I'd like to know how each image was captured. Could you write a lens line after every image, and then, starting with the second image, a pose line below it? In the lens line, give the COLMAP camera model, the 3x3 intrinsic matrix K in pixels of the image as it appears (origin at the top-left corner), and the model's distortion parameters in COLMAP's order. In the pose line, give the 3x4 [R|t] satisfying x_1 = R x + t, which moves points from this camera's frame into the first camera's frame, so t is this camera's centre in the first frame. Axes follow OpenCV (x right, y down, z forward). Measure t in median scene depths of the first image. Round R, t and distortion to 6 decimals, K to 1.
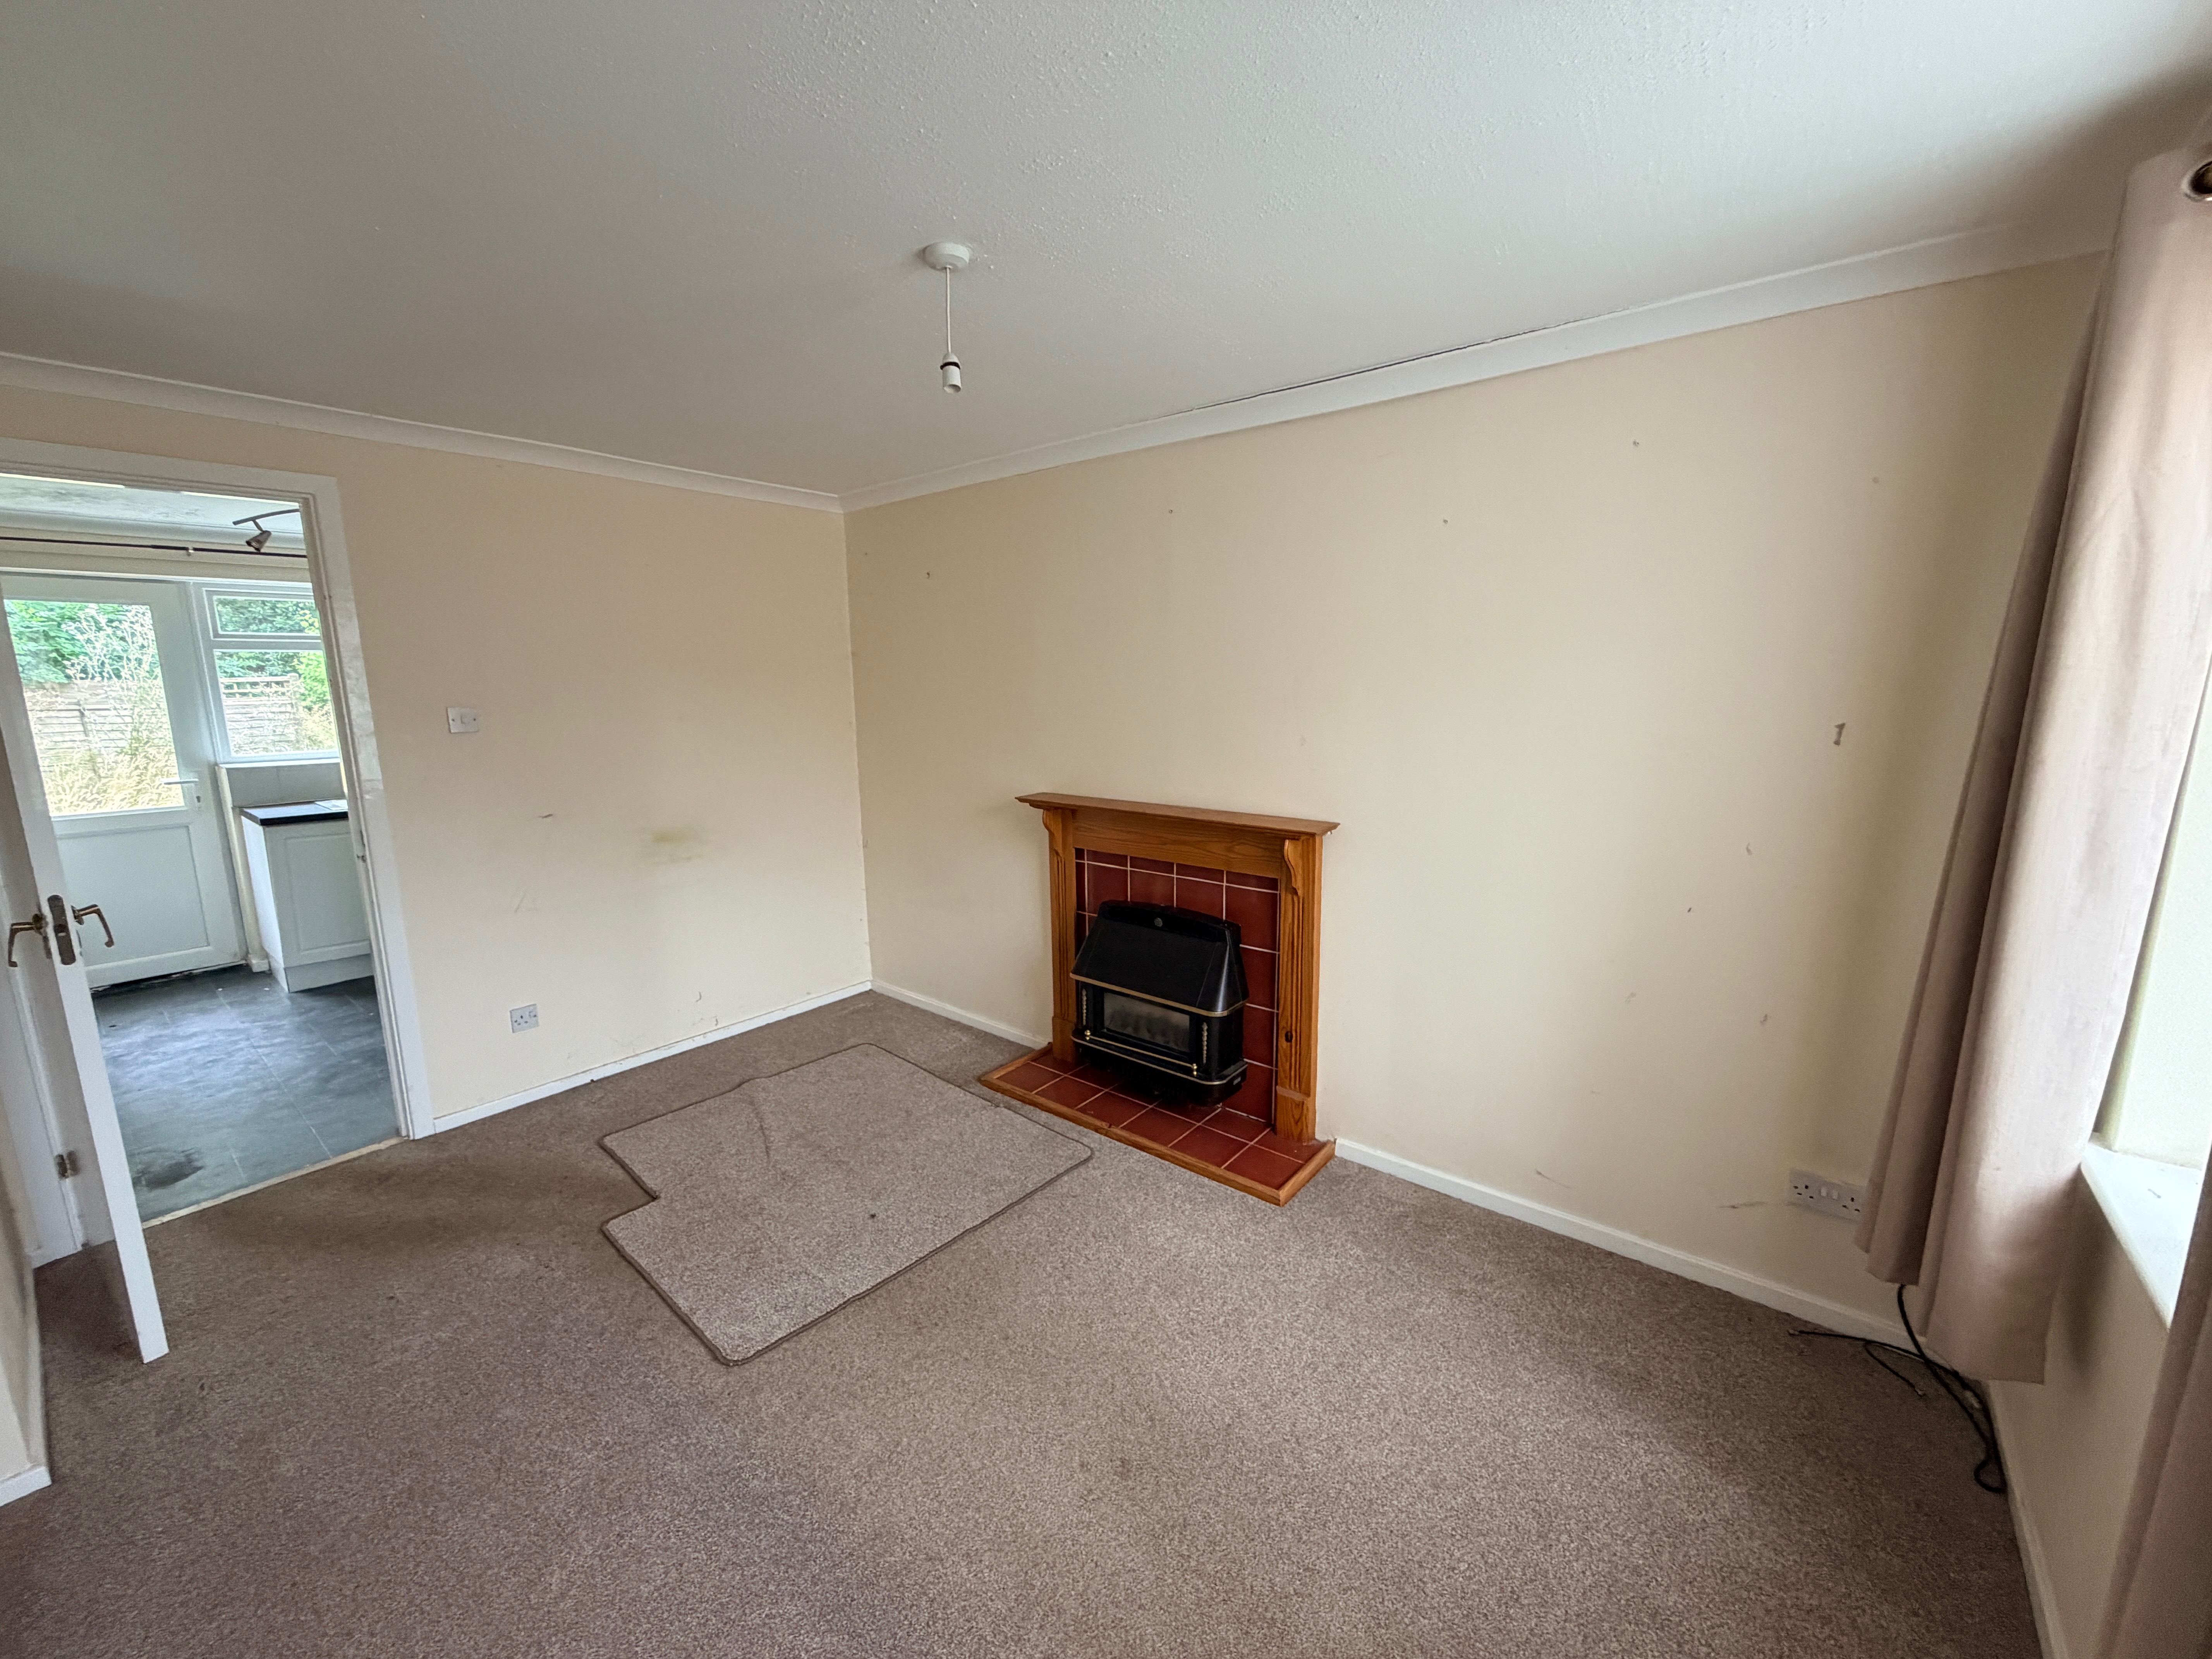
lens RADIAL K [[885.1, 0, 1096.2], [0, 885.1, 830.5], [0, 0, 1]] dist [0.002014, -0.000049]
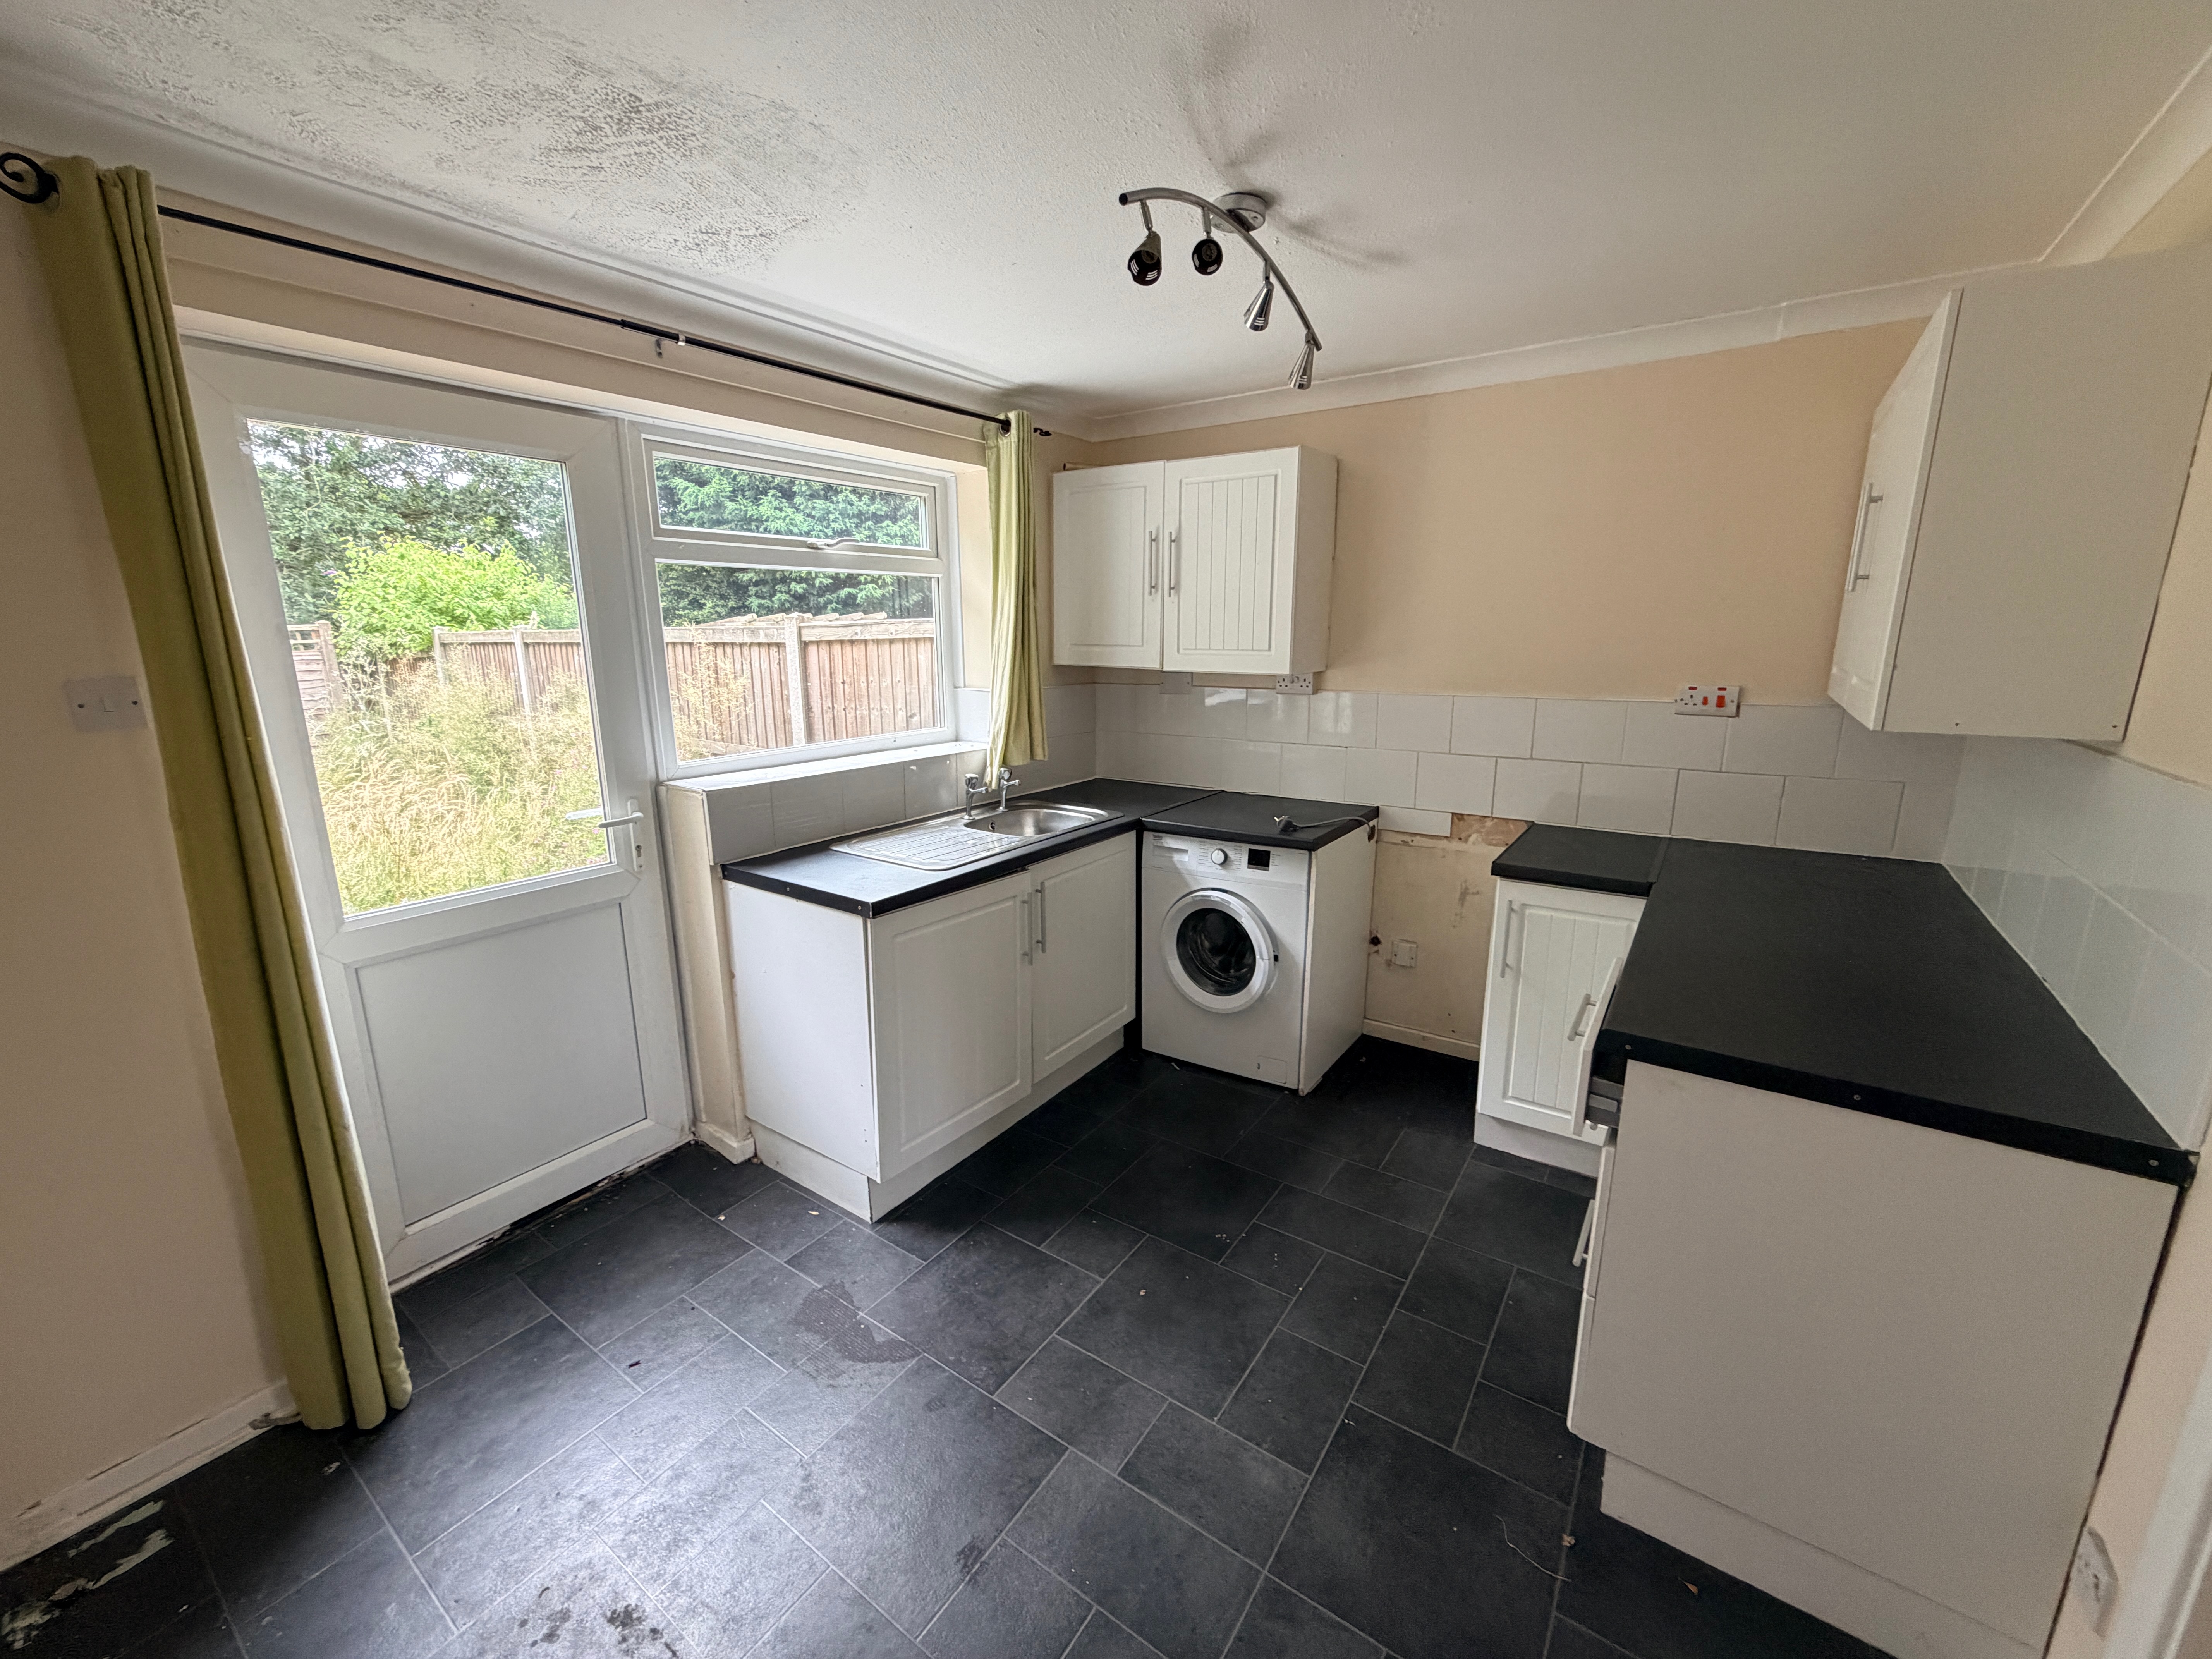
lens RADIAL K [[885.1, 0, 1096.2], [0, 885.1, 830.5], [0, 0, 1]] dist [0.002014, -0.000049]
pose [[0.997049, -0.016297, 0.075019, -0.821469], [0.012441, 0.998591, 0.051586, -0.074098], [-0.075754, -0.050500, 0.995847, 0.486119]]
